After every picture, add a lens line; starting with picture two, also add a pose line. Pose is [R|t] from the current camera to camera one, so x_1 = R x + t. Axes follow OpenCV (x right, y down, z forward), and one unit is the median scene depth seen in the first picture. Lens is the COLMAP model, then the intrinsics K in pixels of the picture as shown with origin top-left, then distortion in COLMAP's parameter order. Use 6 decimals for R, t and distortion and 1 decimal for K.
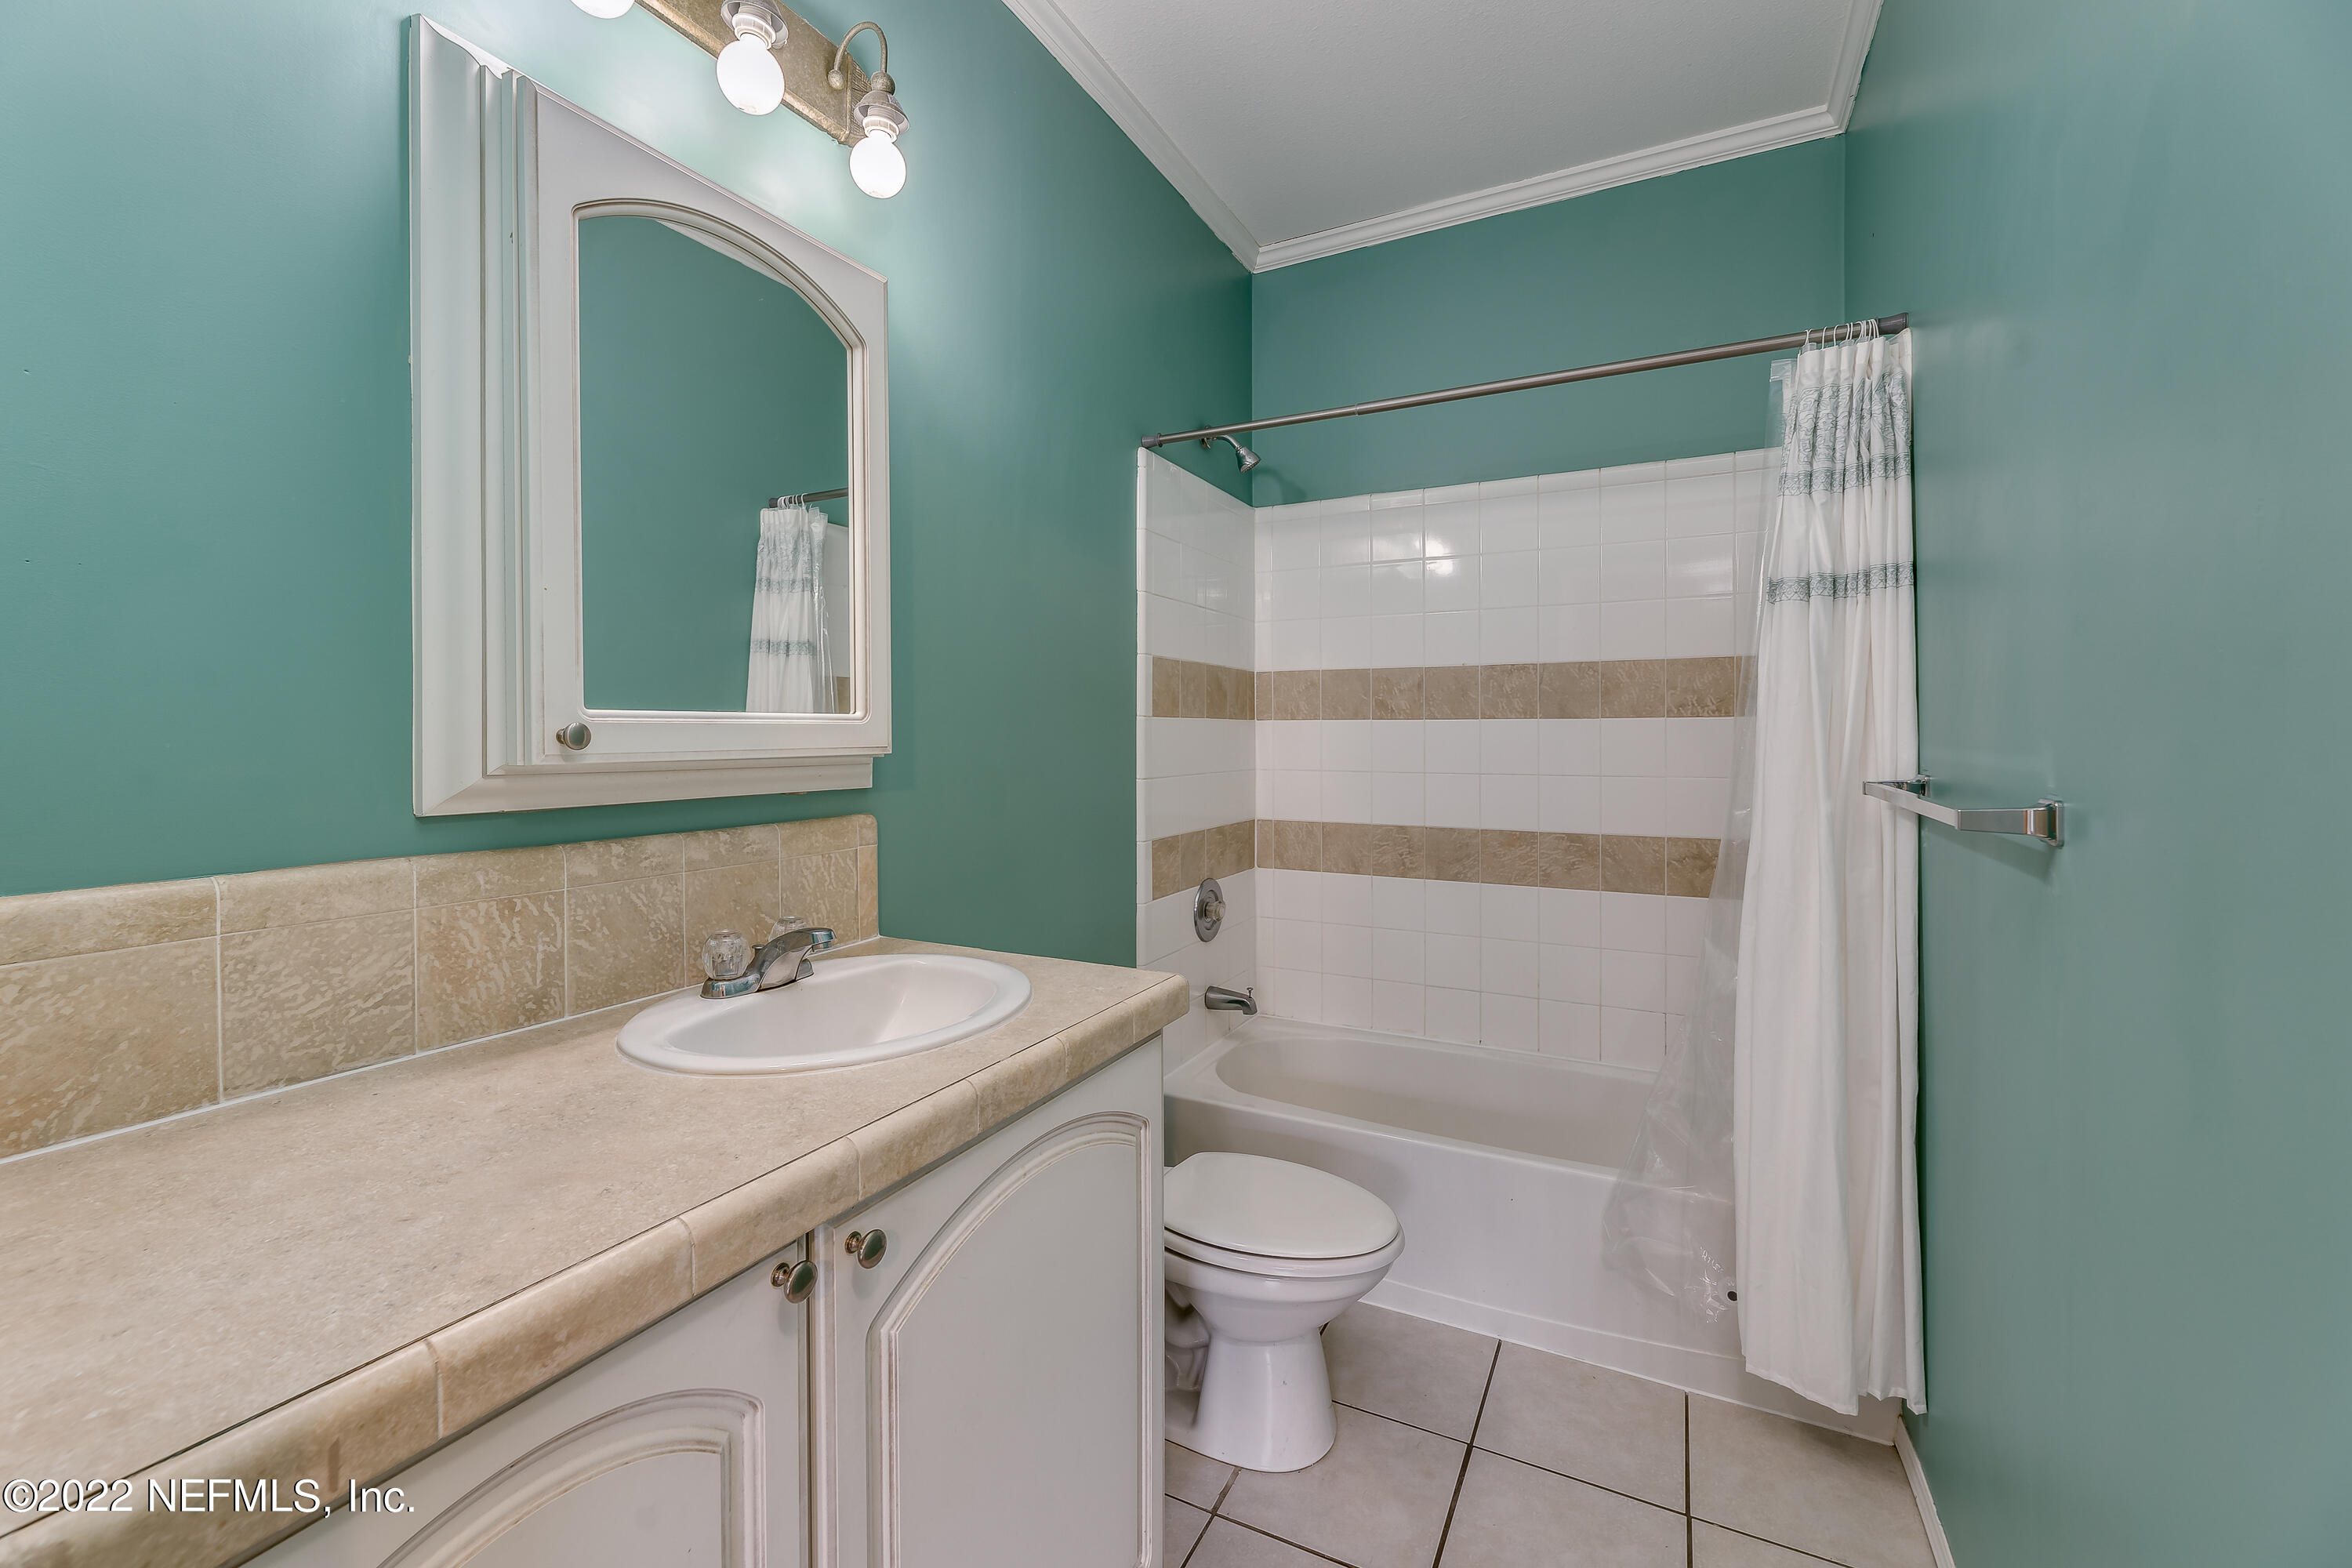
lens RADIAL K [[971.1, 0, 1167.4], [0, 971.1, 719.6], [0, 0, 1]] dist [-0.007051, 0.001338]
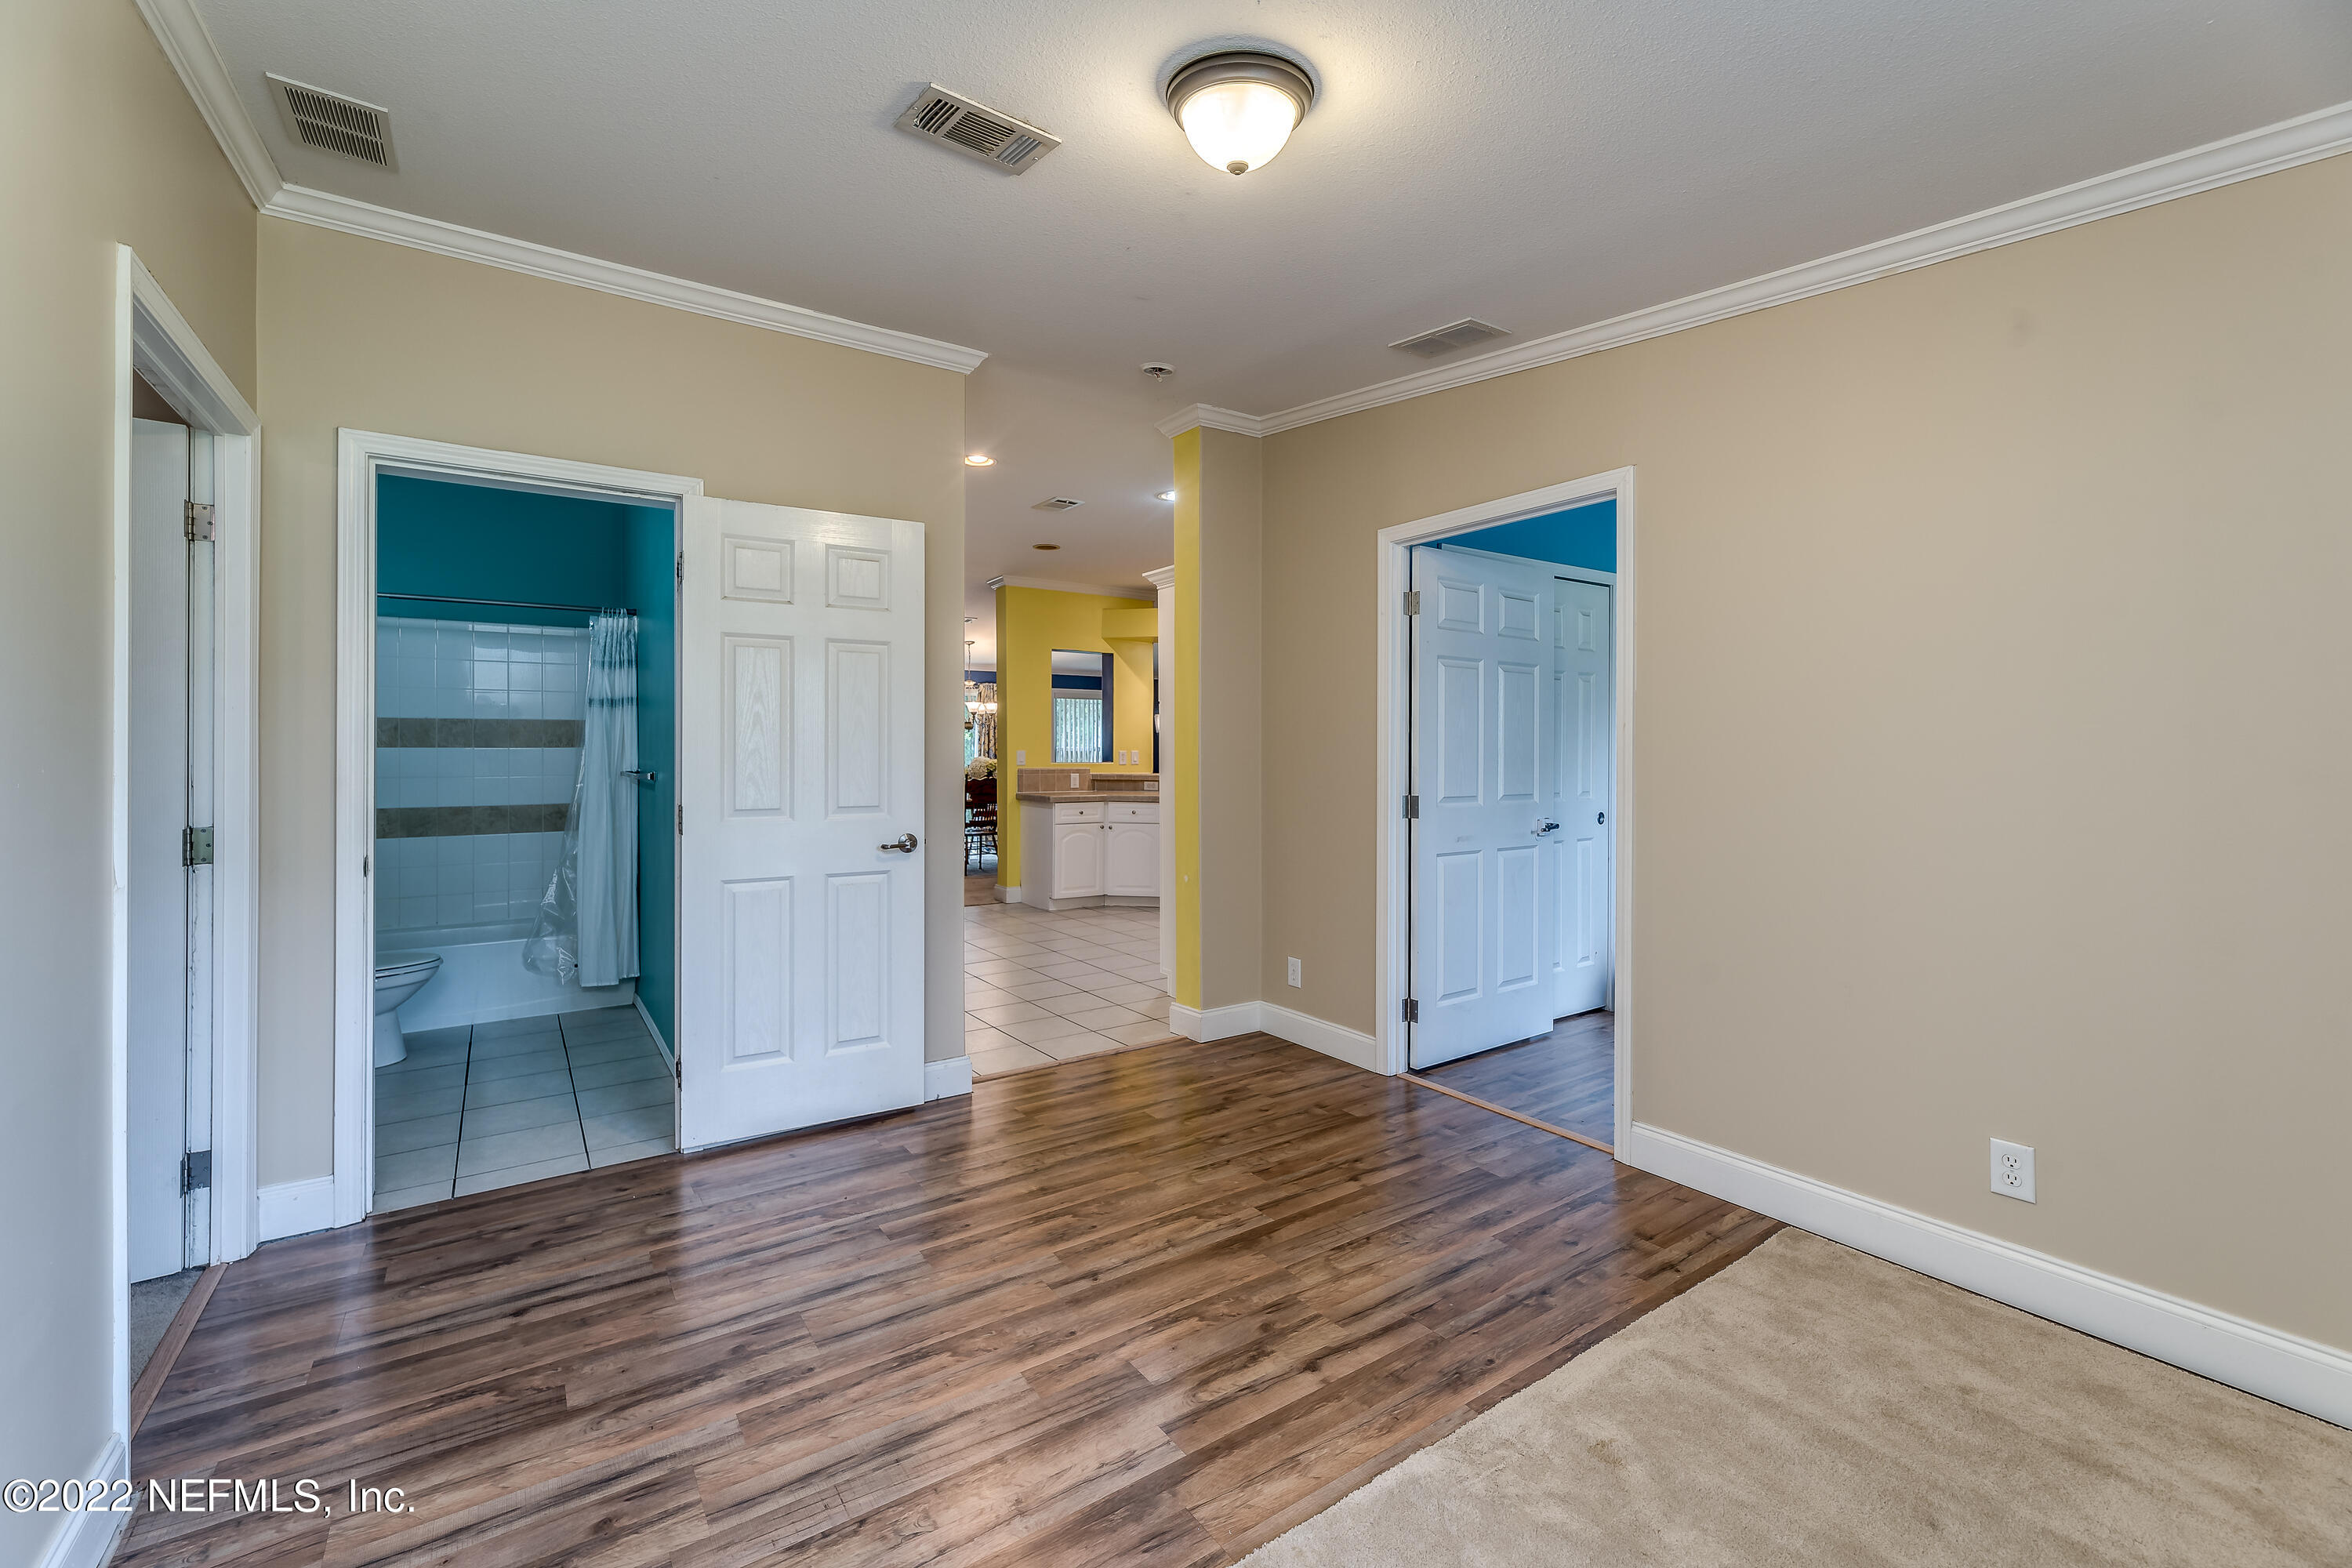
lens RADIAL K [[971.1, 0, 1161.7], [0, 971.1, 770.0], [0, 0, 1]] dist [-0.007051, 0.001338]
pose [[0.477254, -0.017936, 0.878582, -1.007177], [-0.013561, 0.999522, 0.027771, -0.043753], [-0.878661, -0.025169, 0.476783, -1.722216]]
